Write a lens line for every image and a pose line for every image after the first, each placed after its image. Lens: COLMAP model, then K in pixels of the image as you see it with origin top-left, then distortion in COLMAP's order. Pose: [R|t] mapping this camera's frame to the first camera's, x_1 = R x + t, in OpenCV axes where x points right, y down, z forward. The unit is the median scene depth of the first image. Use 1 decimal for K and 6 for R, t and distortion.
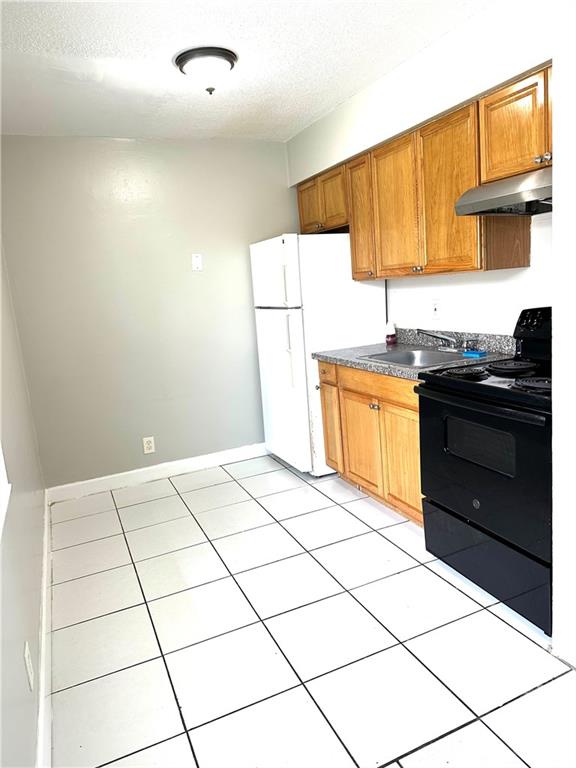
lens RADIAL K [[543.2, 0, 293.6], [0, 543.2, 386.3], [0, 0, 1]] dist [0.031852, -0.056081]
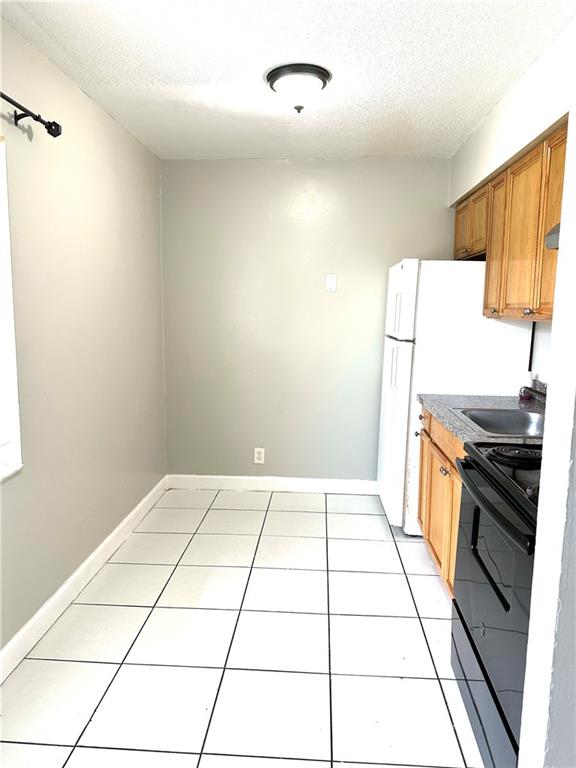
lens RADIAL K [[543.2, 0, 285.9], [0, 543.2, 381.4], [0, 0, 1]] dist [0.031852, -0.056081]
pose [[0.871083, 0.158137, -0.464982, 0.250780], [-0.174291, 0.984659, 0.008364, -0.051019], [0.459171, 0.073757, 0.885281, 0.121208]]
